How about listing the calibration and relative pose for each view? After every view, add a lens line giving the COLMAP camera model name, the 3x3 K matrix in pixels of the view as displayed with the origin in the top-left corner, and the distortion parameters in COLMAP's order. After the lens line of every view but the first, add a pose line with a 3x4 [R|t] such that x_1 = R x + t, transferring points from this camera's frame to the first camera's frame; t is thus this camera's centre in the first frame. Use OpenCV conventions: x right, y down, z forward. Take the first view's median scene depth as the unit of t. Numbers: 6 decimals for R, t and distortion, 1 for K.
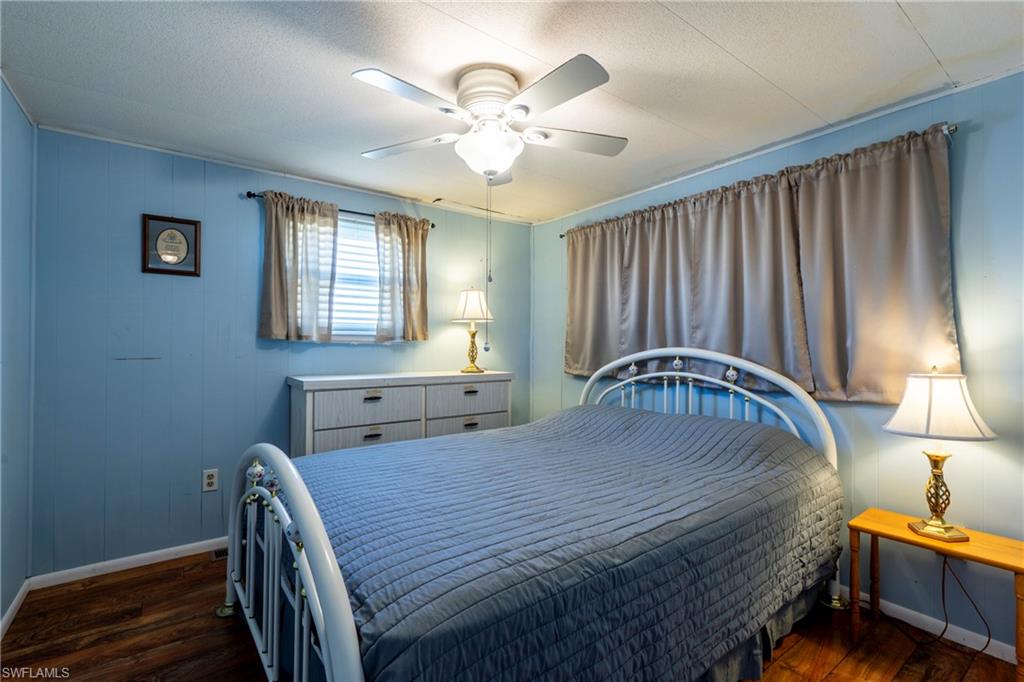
lens RADIAL K [[459.9, 0, 512.6], [0, 459.9, 339.4], [0, 0, 1]] dist [-0.002515, 0.000117]
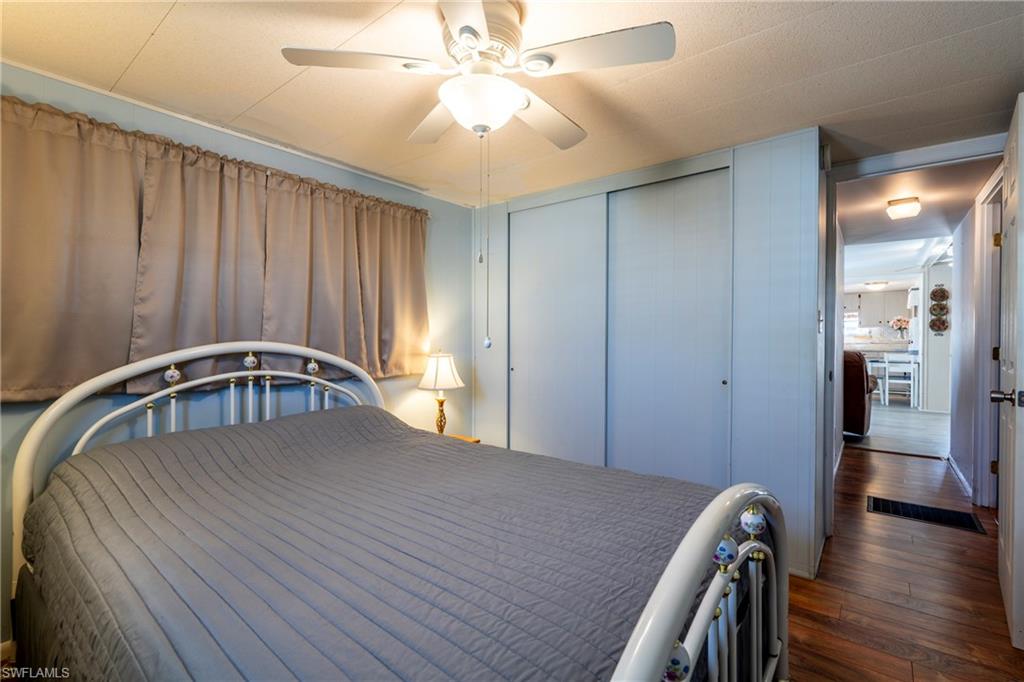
lens RADIAL K [[459.9, 0, 512.4], [0, 459.9, 339.3], [0, 0, 1]] dist [-0.002515, 0.000117]
pose [[-0.250734, -0.005431, 0.968041, -0.578284], [-0.009154, 0.999953, 0.003239, 0.007317], [-0.968013, -0.008050, -0.250772, 0.772380]]
